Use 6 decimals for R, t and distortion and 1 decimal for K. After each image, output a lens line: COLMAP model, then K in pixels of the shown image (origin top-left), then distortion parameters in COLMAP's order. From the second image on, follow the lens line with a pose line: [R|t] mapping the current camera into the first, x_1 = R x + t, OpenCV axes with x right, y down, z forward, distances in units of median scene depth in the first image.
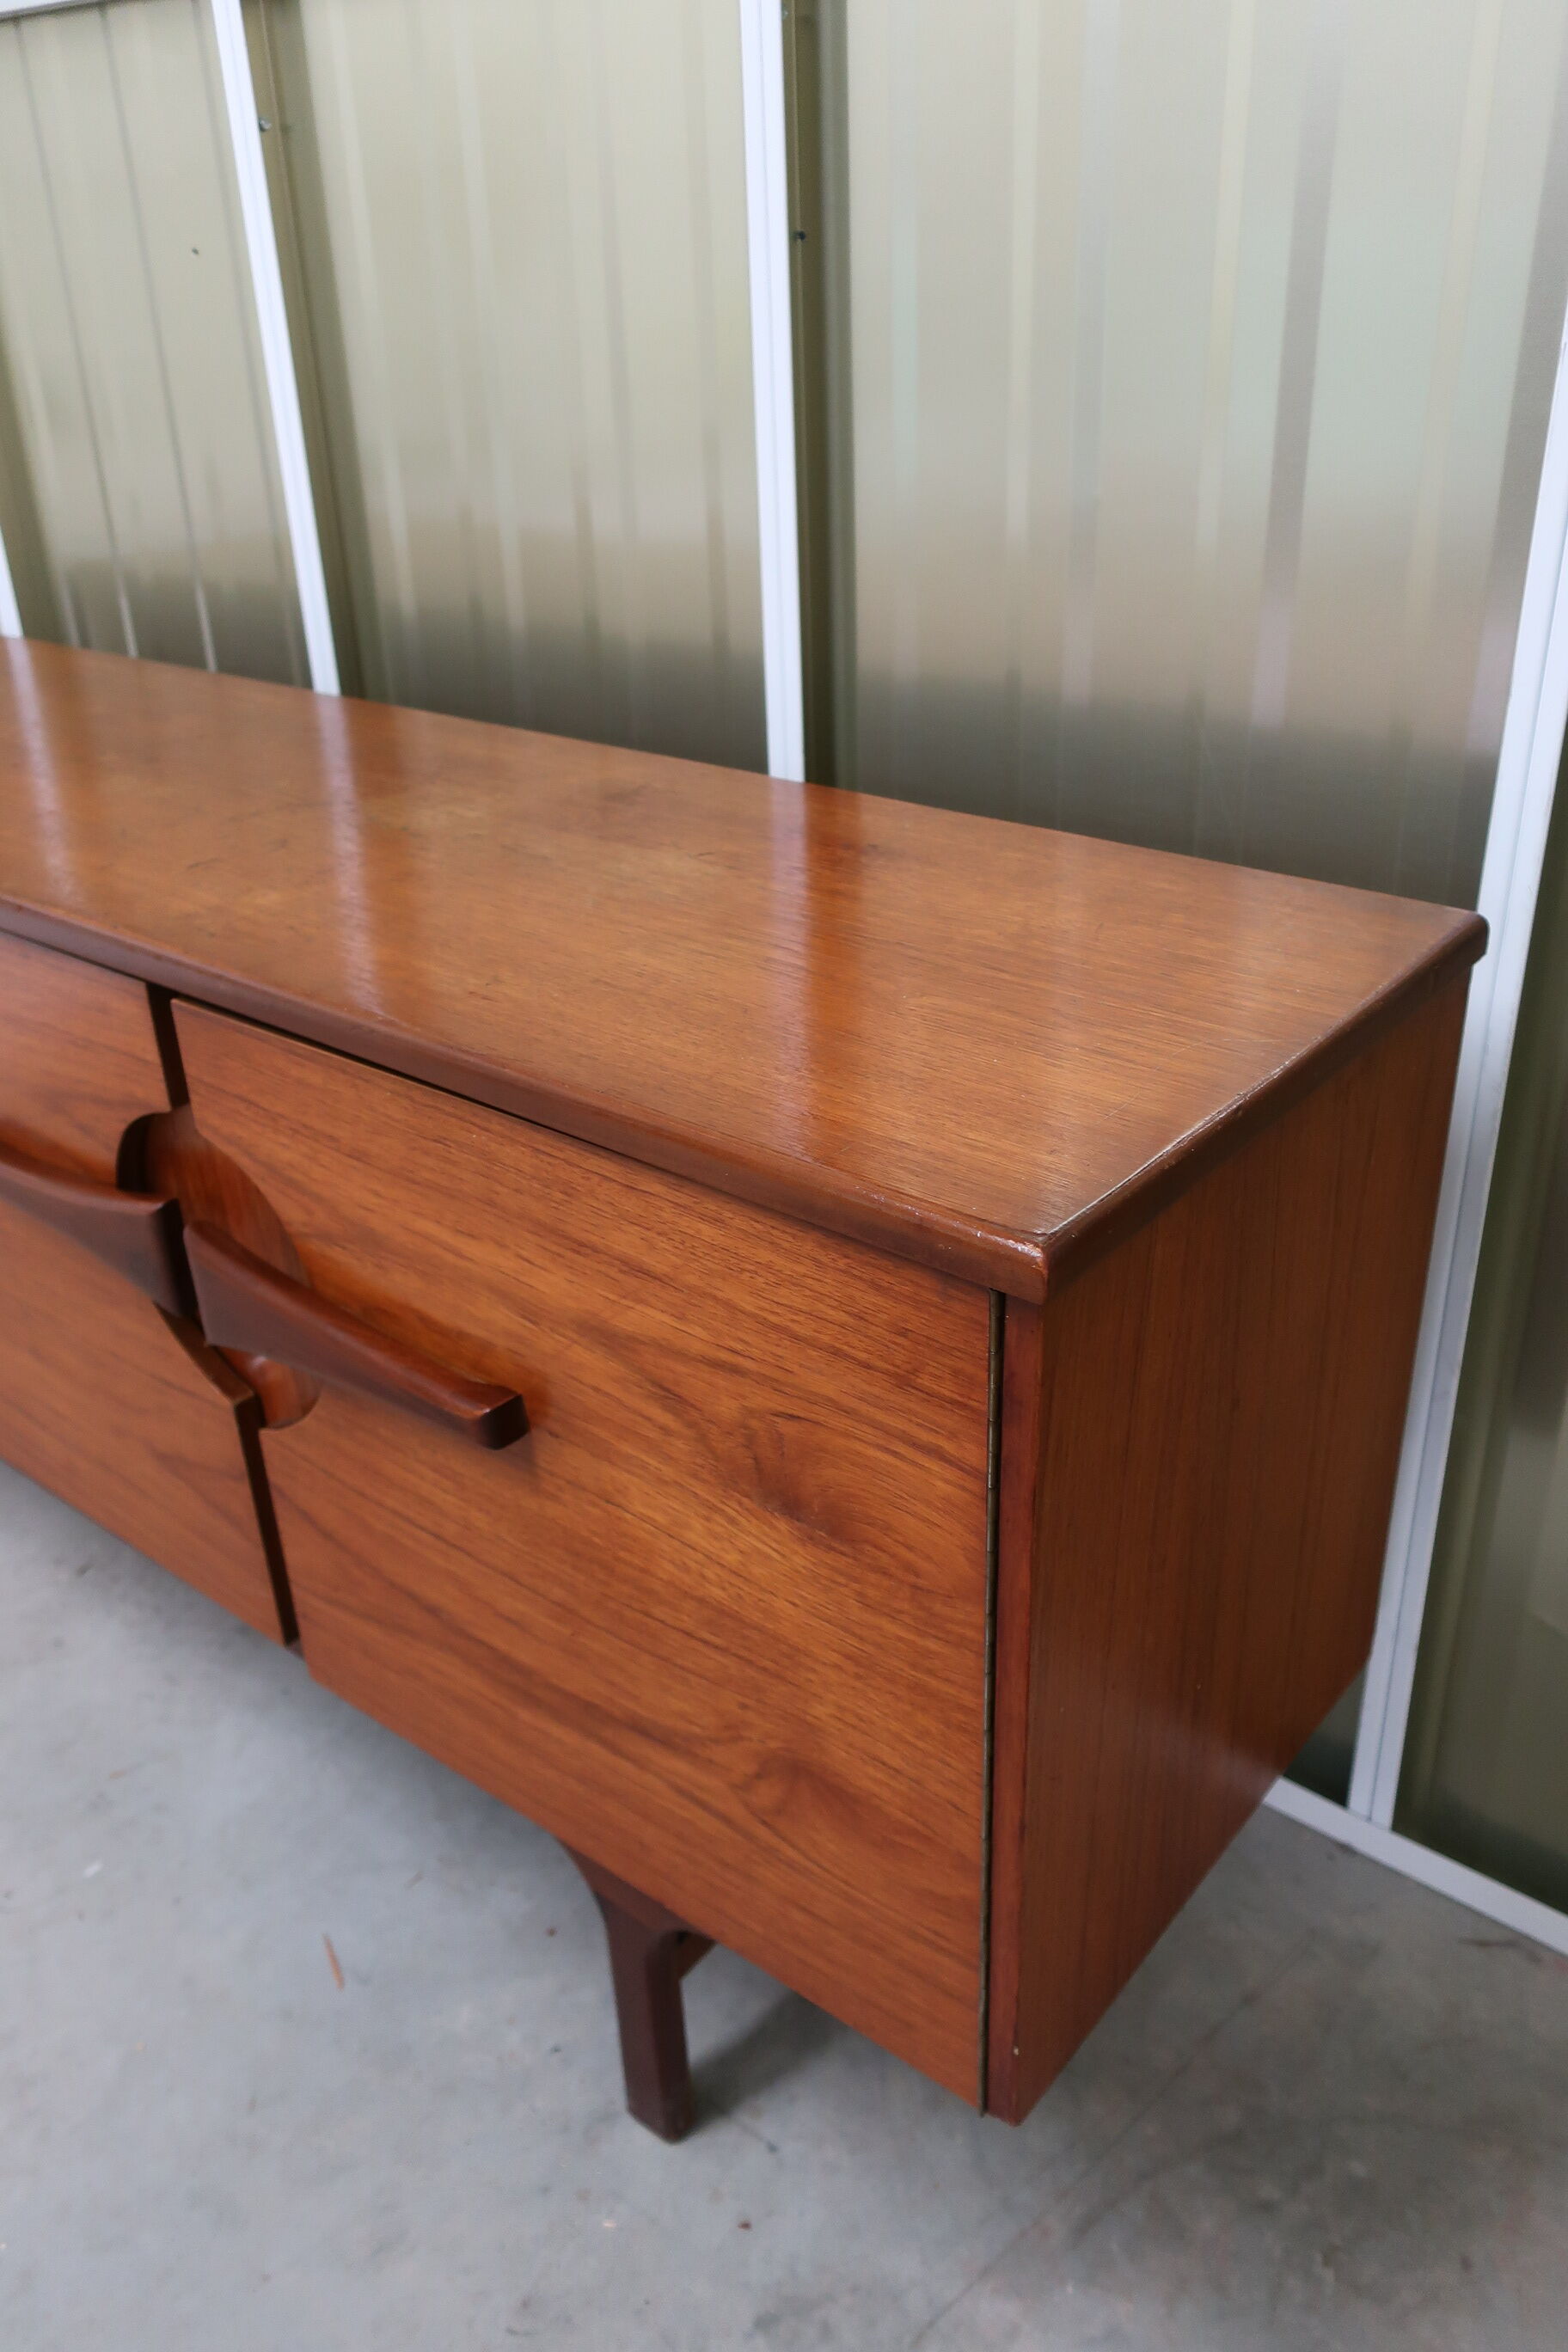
lens RADIAL K [[1862.6, 0, 798.8], [0, 1862.6, 1175.2], [0, 0, 1]] dist [0.003135, 0.007948]
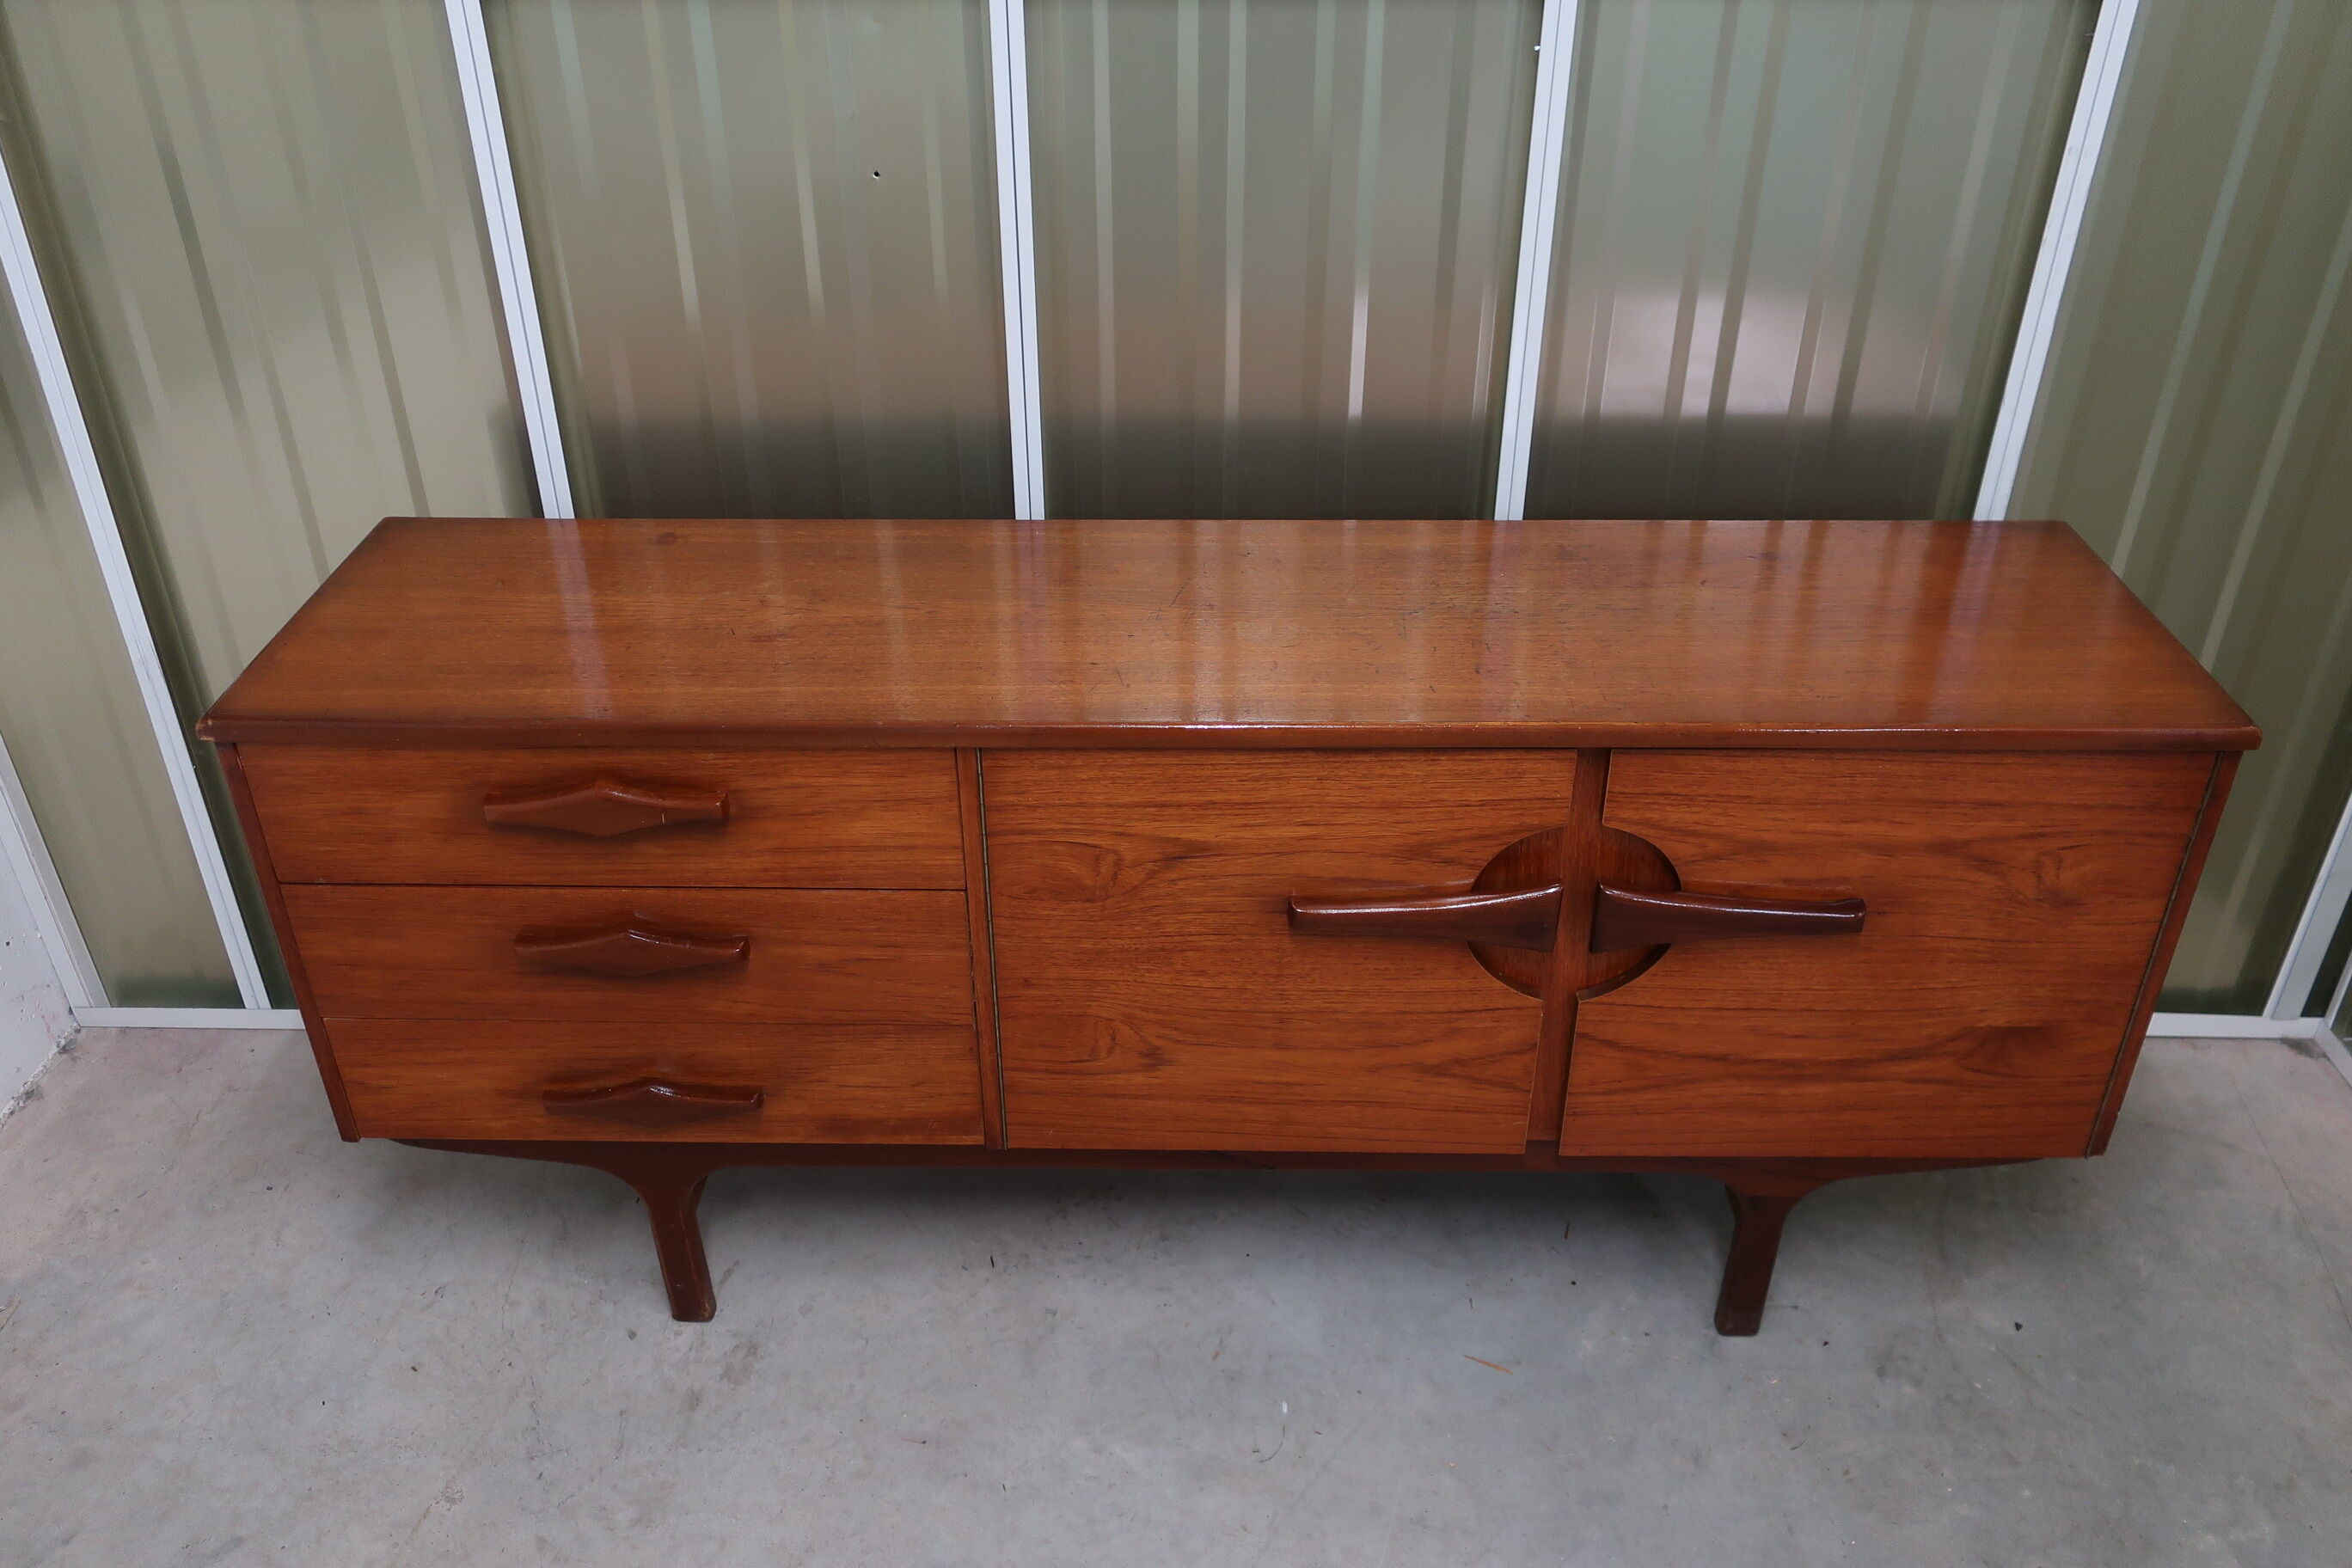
lens RADIAL K [[1862.6, 0, 1176.0], [0, 1862.6, 784.0], [0, 0, 1]] dist [0.003135, 0.007948]
pose [[0.786504, -0.299628, 0.540032, -1.528982], [0.267663, 0.953410, 0.139160, -0.398869], [-0.556568, 0.035097, 0.830061, -0.140794]]
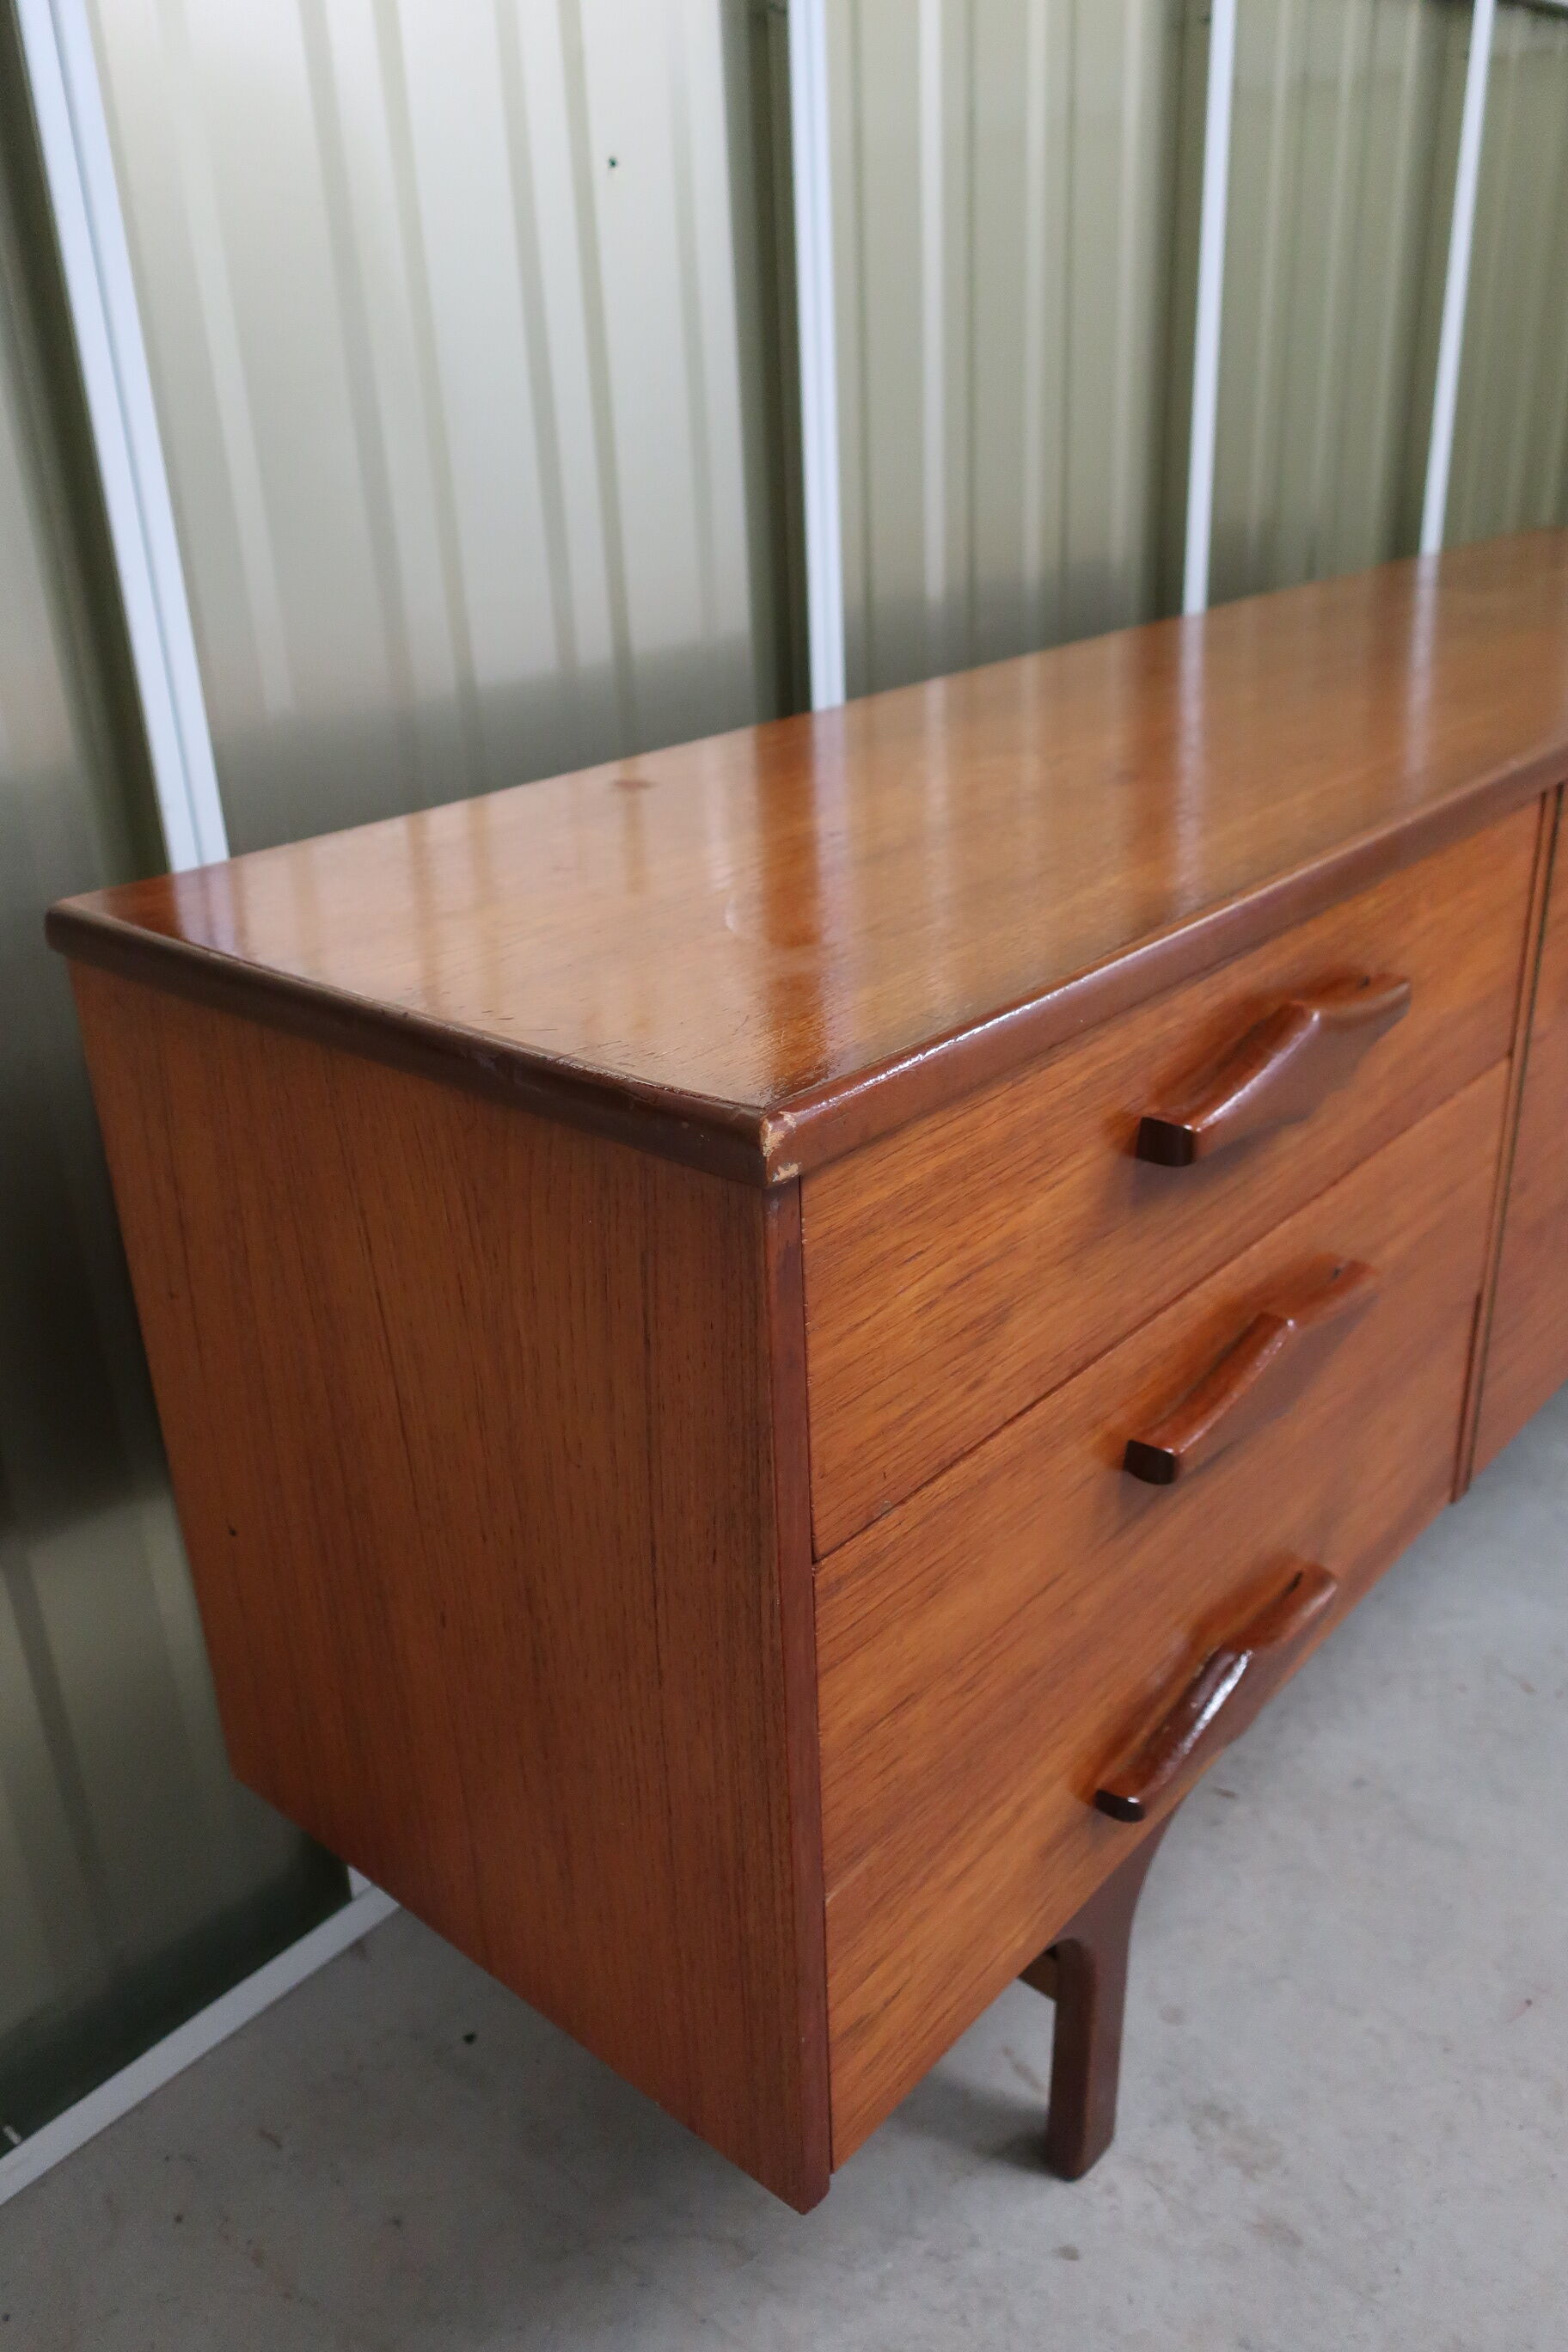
lens RADIAL K [[1862.6, 0, 798.8], [0, 1862.6, 1175.2], [0, 0, 1]] dist [0.003135, 0.007948]
pose [[0.029003, -0.375418, 0.926402, -1.851306], [0.502309, 0.806746, 0.311202, -0.619092], [-0.864201, 0.456315, 0.211974, 1.566313]]
